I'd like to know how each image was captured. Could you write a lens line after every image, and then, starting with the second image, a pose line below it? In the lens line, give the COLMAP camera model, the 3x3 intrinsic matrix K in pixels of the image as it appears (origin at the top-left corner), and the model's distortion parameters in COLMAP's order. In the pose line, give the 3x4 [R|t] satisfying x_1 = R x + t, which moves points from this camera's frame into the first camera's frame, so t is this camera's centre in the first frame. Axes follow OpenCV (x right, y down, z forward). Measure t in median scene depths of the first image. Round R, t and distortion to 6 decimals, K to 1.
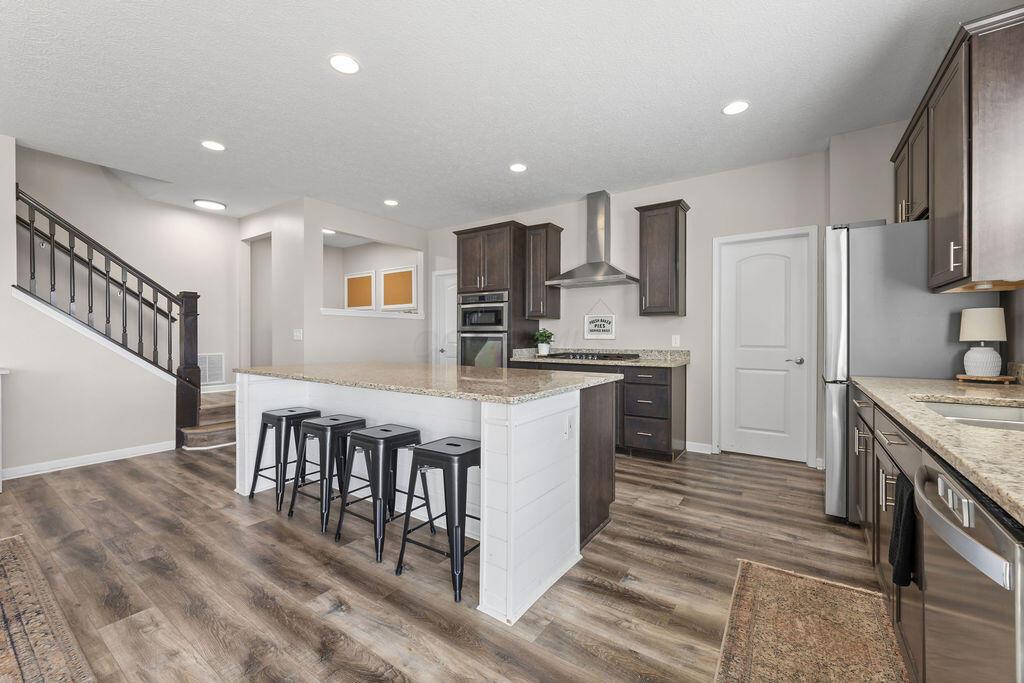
lens RADIAL K [[416.6, 0, 511.2], [0, 416.6, 335.0], [0, 0, 1]] dist [-0.001271, -0.000394]
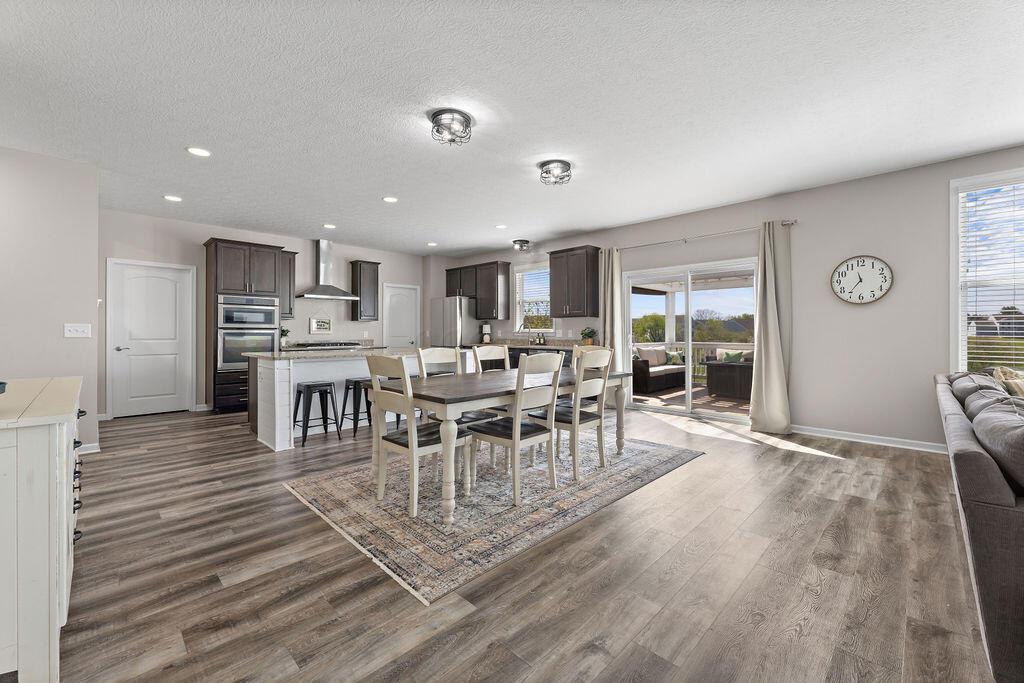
lens RADIAL K [[416.6, 0, 516.3], [0, 416.6, 330.0], [0, 0, 1]] dist [-0.001271, -0.000394]
pose [[0.170714, 0.002688, 0.985317, -1.588157], [-0.003495, 0.999992, -0.002122, -0.004944], [-0.985314, -0.003081, 0.170722, 0.030430]]
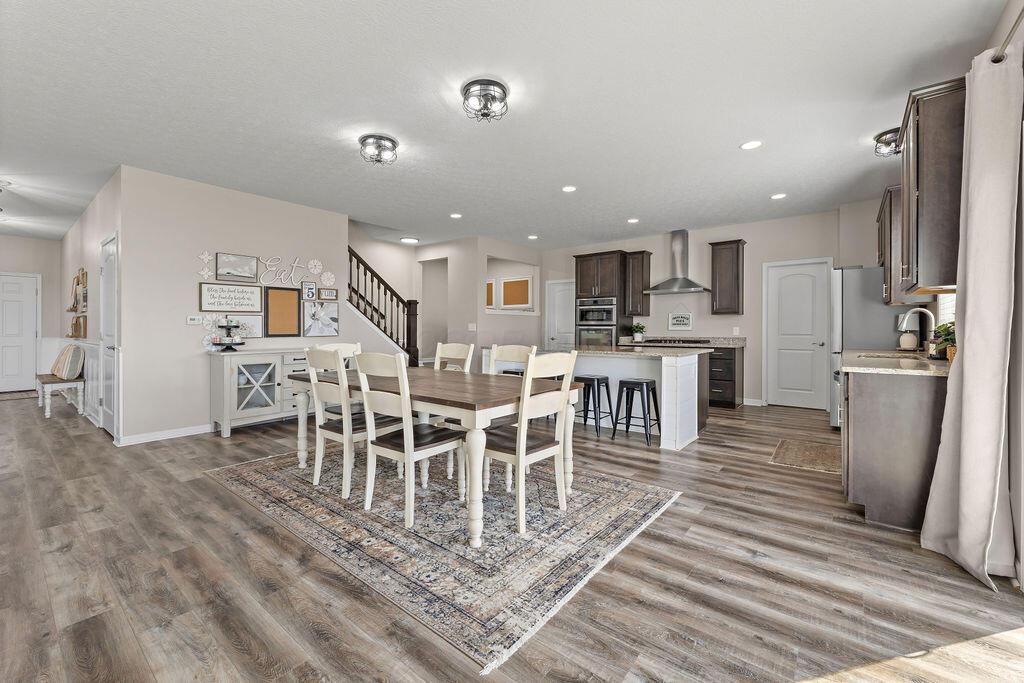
lens RADIAL K [[416.6, 0, 510.6], [0, 416.6, 328.5], [0, 0, 1]] dist [-0.001271, -0.000394]
pose [[0.997143, -0.001415, -0.075528, -0.357618], [0.001768, 0.999988, 0.004603, -0.004266], [0.075521, -0.004724, 0.997133, -0.659609]]
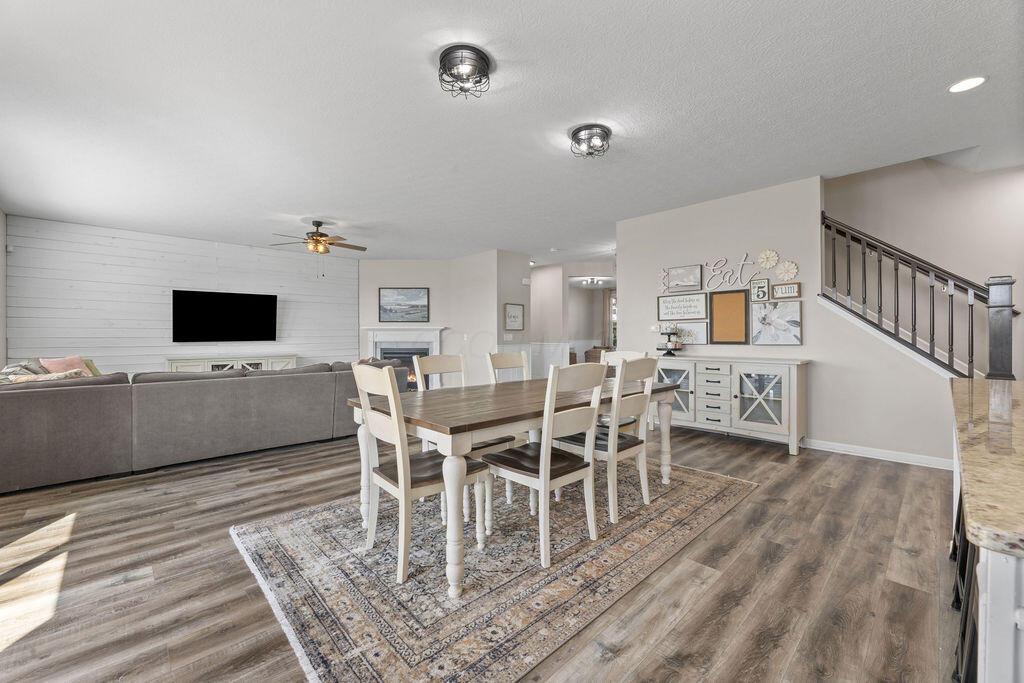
lens RADIAL K [[416.6, 0, 520.8], [0, 416.6, 334.3], [0, 0, 1]] dist [-0.001271, -0.000394]
pose [[-0.191338, -0.004113, -0.981516, 0.186081], [0.007139, 0.999959, -0.005582, 0.000875], [0.981498, -0.008076, -0.191301, 0.341747]]
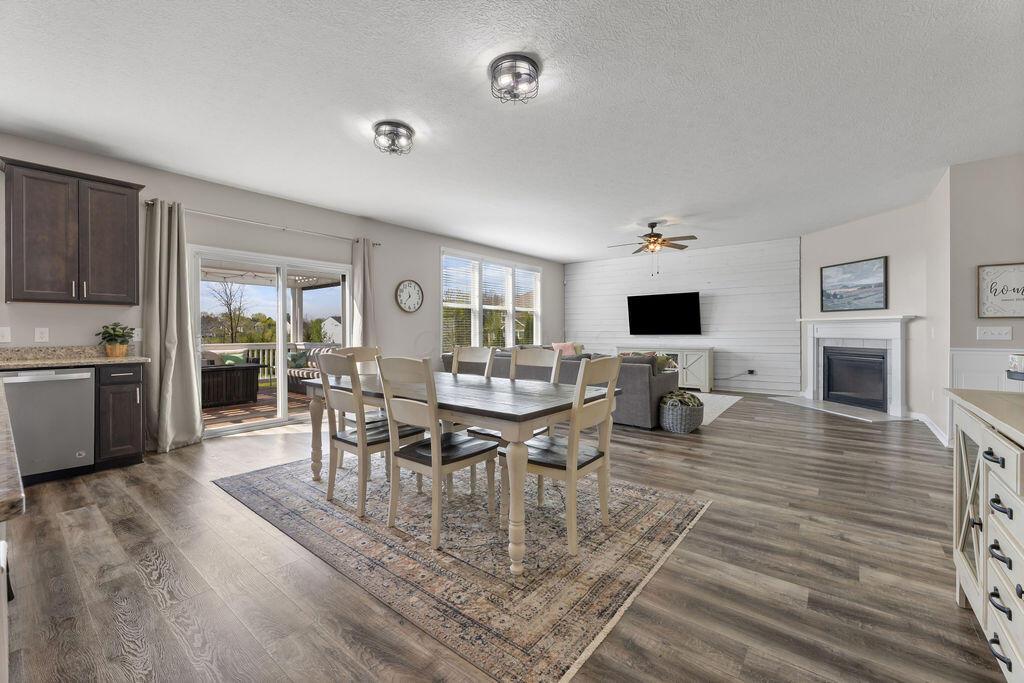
lens RADIAL K [[416.6, 0, 514.9], [0, 416.6, 330.9], [0, 0, 1]] dist [-0.001271, -0.000394]
pose [[-0.997973, 0.000727, 0.063637, -0.794784], [0.000469, 0.999992, -0.004062, 0.002465], [-0.063639, -0.004024, -0.997965, 1.030316]]
